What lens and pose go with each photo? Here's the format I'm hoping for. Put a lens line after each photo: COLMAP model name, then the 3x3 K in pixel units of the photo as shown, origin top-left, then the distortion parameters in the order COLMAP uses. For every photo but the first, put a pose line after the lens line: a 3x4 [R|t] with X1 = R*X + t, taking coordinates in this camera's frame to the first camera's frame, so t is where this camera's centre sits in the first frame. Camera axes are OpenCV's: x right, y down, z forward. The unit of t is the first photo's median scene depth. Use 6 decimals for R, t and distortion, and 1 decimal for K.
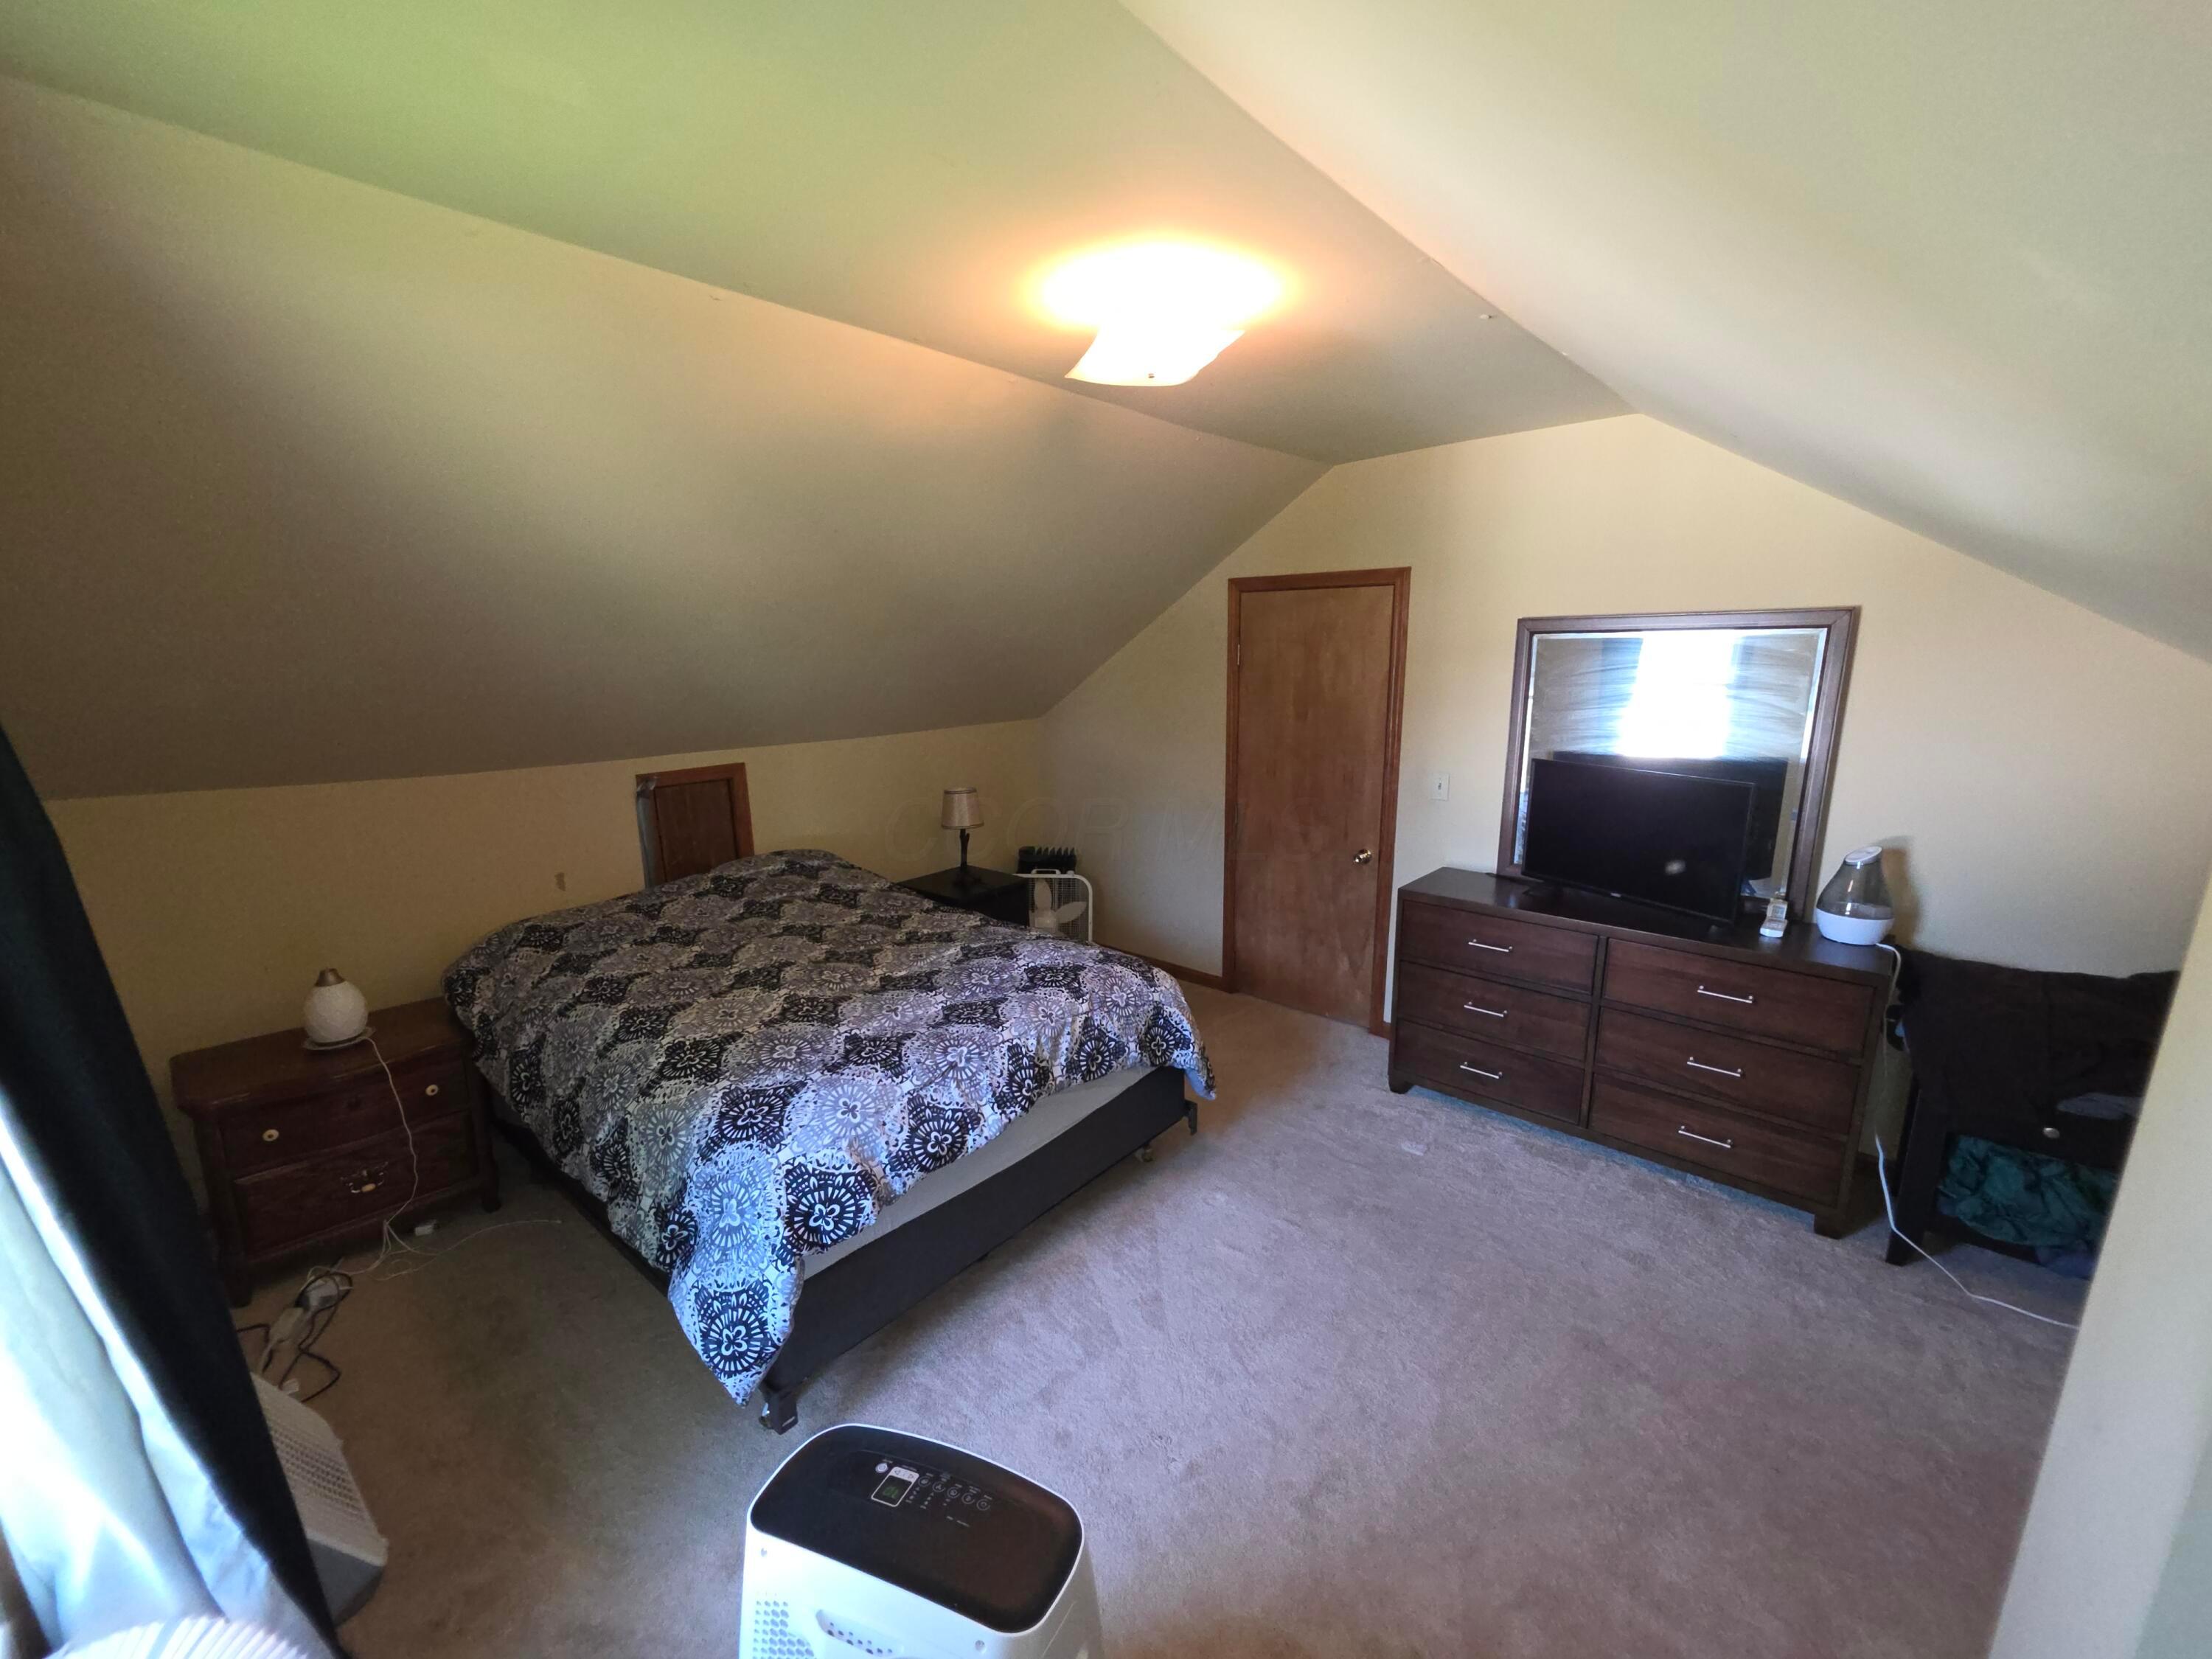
lens RADIAL K [[884.8, 0, 1097.5], [0, 884.8, 833.5], [0, 0, 1]] dist [0.004751, 0.000169]
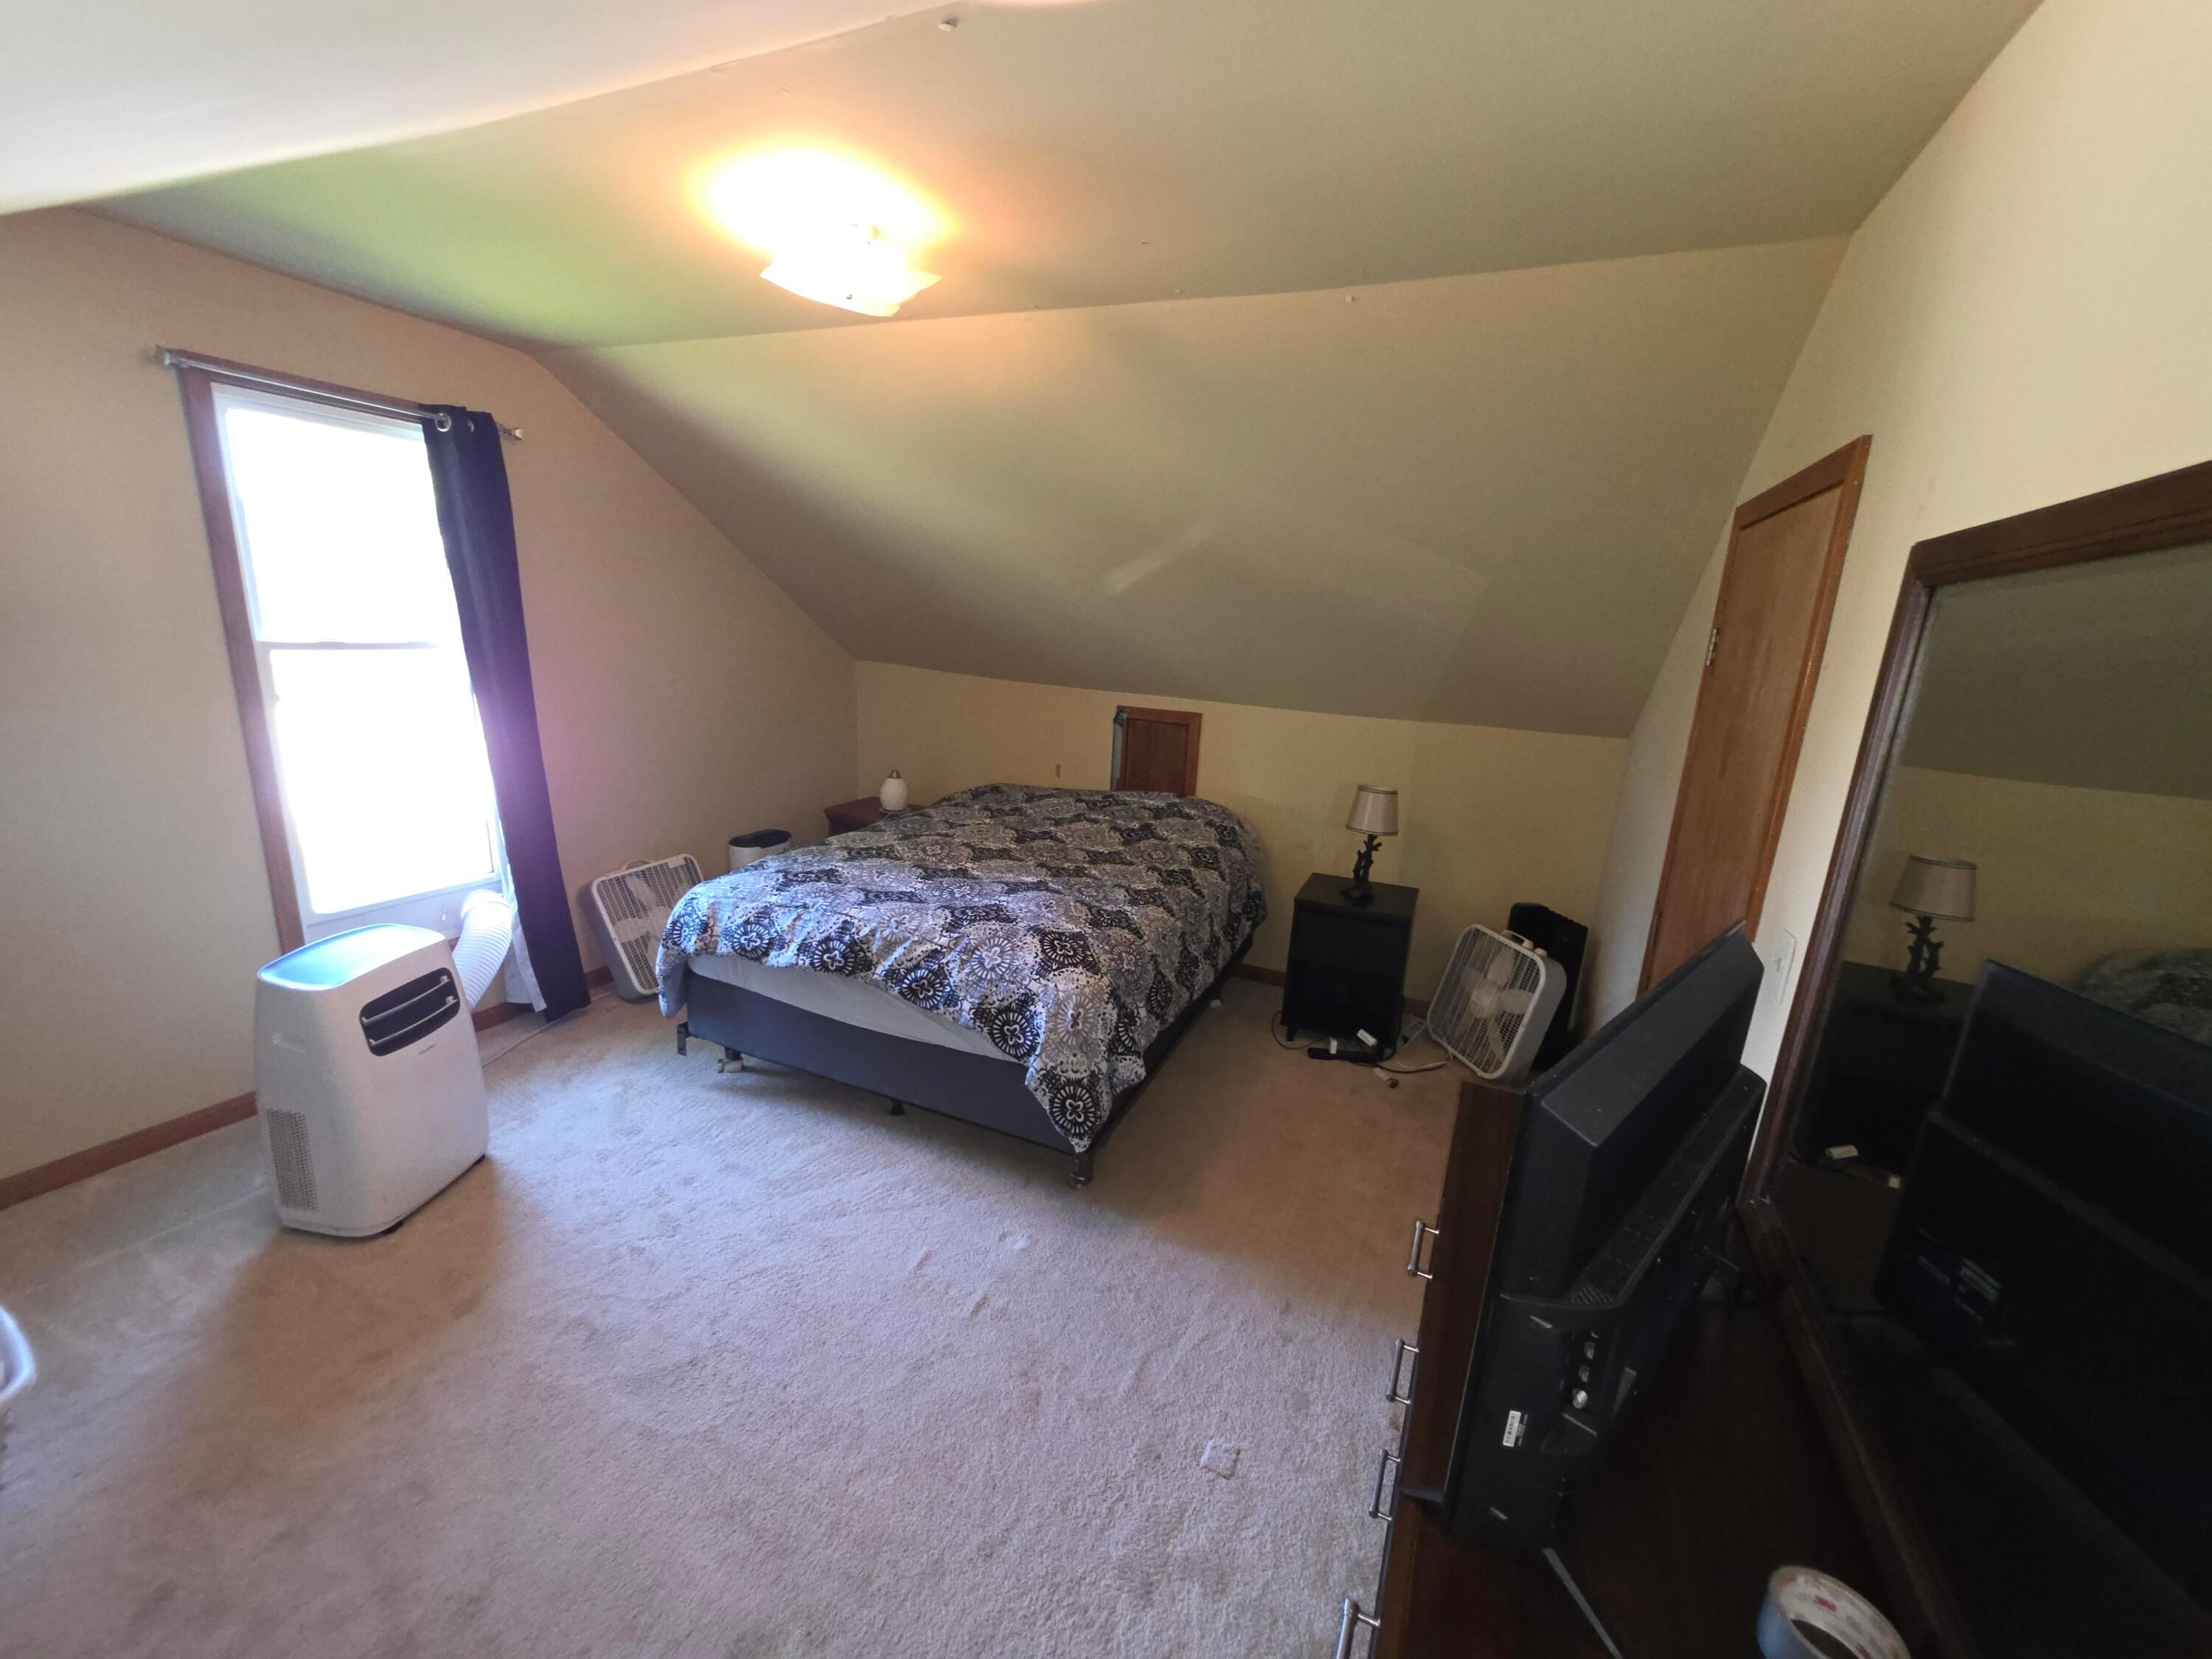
lens RADIAL K [[884.8, 0, 1100.5], [0, 884.8, 841.8], [0, 0, 1]] dist [0.004751, 0.000169]
pose [[0.298248, 0.258940, -0.918694, 0.919721], [-0.264963, 0.947131, 0.180937, -0.138779], [0.916975, 0.189456, 0.351089, 0.770923]]
